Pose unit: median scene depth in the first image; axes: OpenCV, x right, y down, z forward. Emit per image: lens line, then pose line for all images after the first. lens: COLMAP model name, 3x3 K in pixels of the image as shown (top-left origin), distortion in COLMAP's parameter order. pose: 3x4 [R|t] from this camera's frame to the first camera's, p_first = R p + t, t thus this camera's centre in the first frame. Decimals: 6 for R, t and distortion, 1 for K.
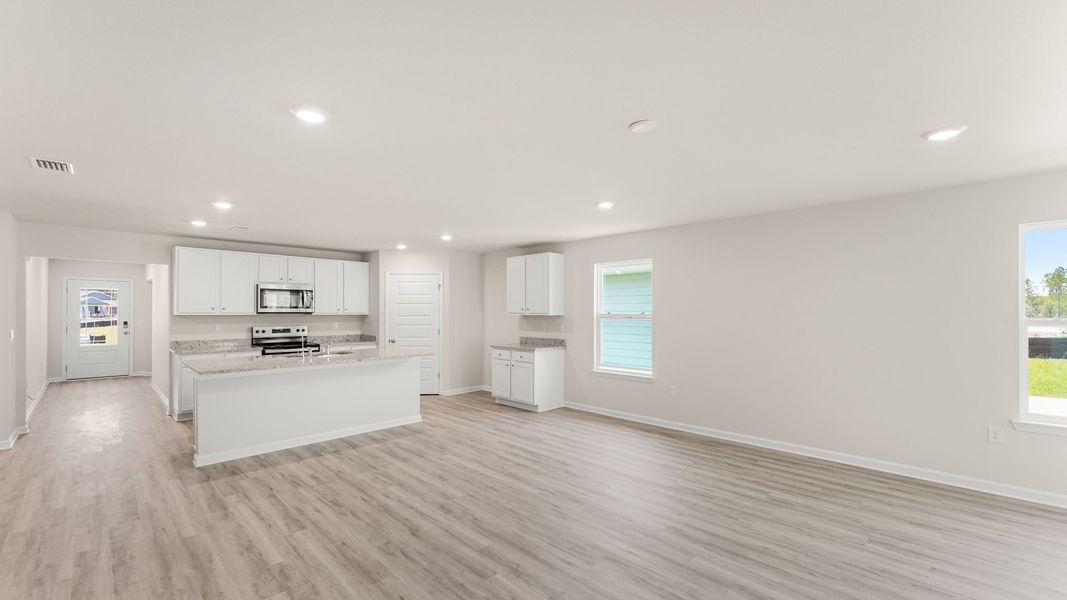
lens RADIAL K [[428.0, 0, 562.9], [0, 428.0, 310.7], [0, 0, 1]] dist [-0.000178, -0.000115]
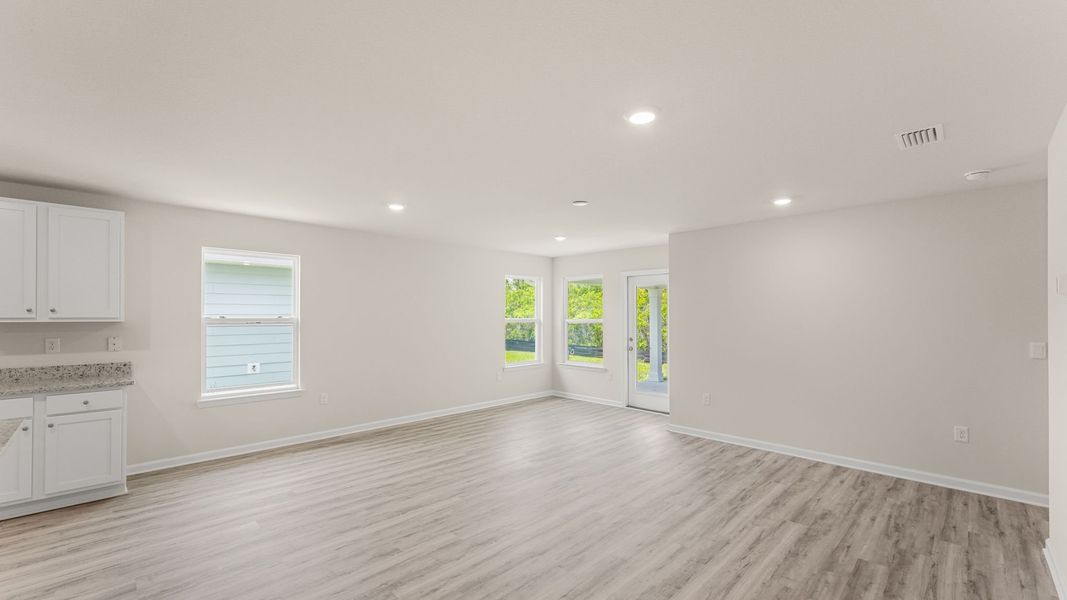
lens RADIAL K [[428.0, 0, 510.2], [0, 428.0, 315.8], [0, 0, 1]] dist [-0.000178, -0.000115]
pose [[0.079066, 0.000501, 0.996869, -0.817881], [-0.003945, 0.999992, -0.000190, 0.000970], [-0.996862, -0.003917, 0.079067, 0.632299]]
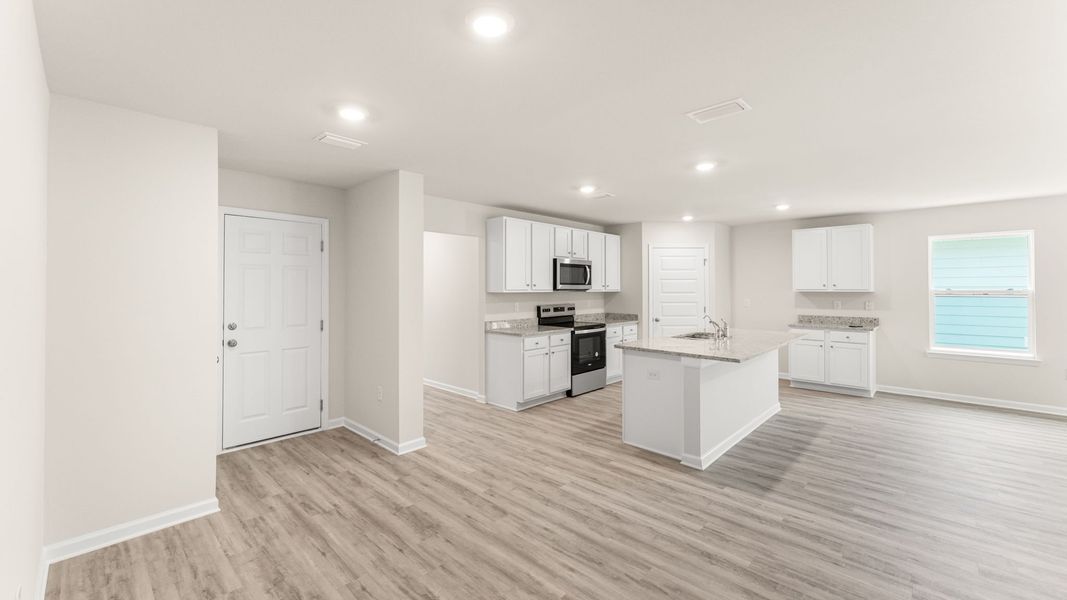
lens RADIAL K [[428.0, 0, 553.3], [0, 428.0, 282.1], [0, 0, 1]] dist [-0.000178, -0.000115]
pose [[0.999942, -0.001812, 0.010637, -1.051187], [0.001917, 0.999949, -0.009878, -0.003834], [-0.010618, 0.009898, 0.999895, 0.124896]]
